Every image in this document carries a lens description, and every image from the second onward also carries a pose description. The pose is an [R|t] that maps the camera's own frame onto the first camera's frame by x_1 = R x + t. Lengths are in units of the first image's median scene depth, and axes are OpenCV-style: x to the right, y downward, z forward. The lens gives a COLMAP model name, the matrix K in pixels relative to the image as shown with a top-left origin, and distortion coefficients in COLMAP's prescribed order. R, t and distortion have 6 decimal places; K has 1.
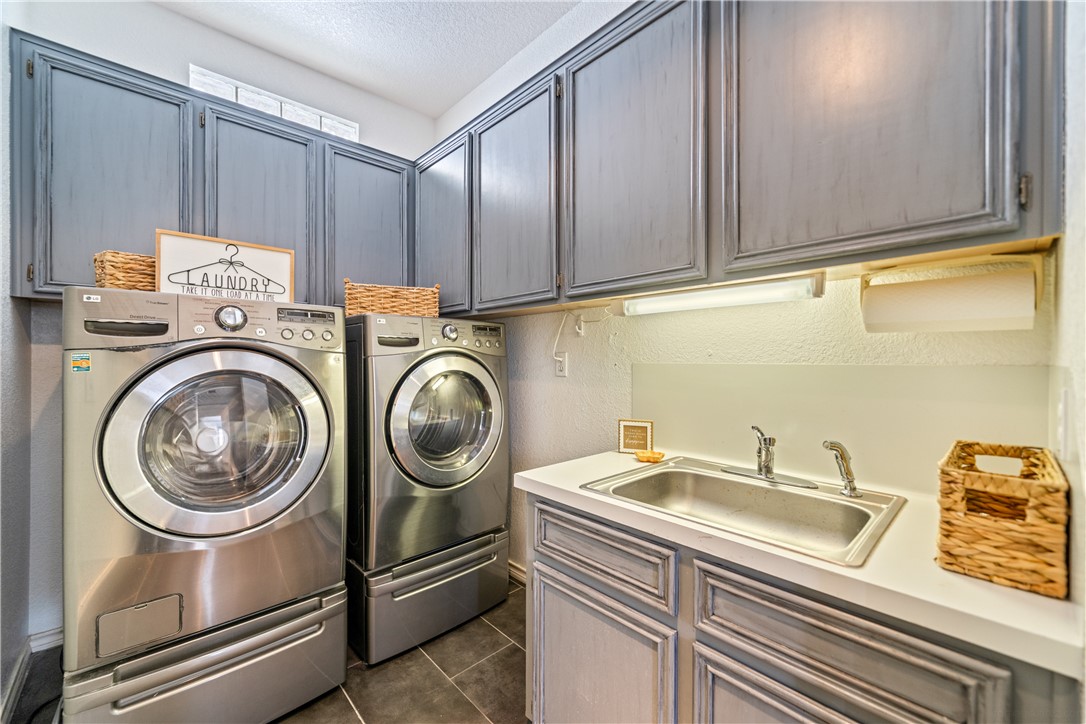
lens RADIAL K [[432.8, 0, 540.0], [0, 432.8, 360.1], [0, 0, 1]] dist [-0.000143, 0.000335]
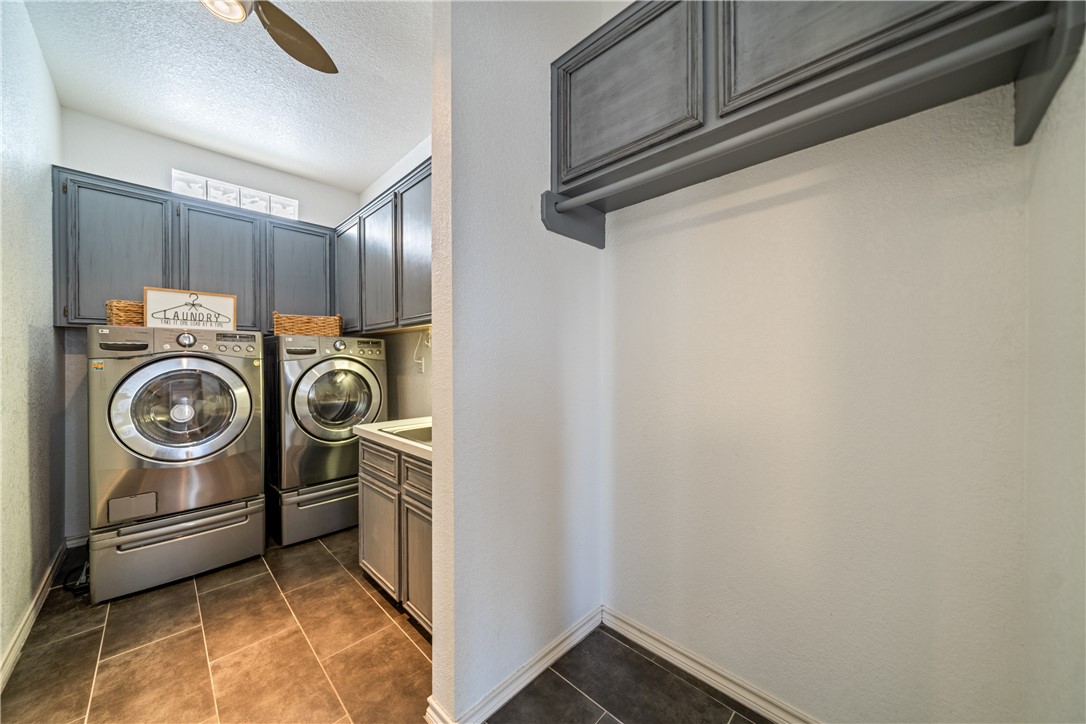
lens RADIAL K [[385.0, 0, 546.4], [0, 385.0, 362.1], [0, 0, 1]] dist [0.001334, 0.000067]
pose [[0.998948, -0.005929, 0.045465, 0.567246], [0.005895, 0.999982, 0.000883, 0.001292], [-0.045470, -0.000614, 0.998966, -0.535096]]
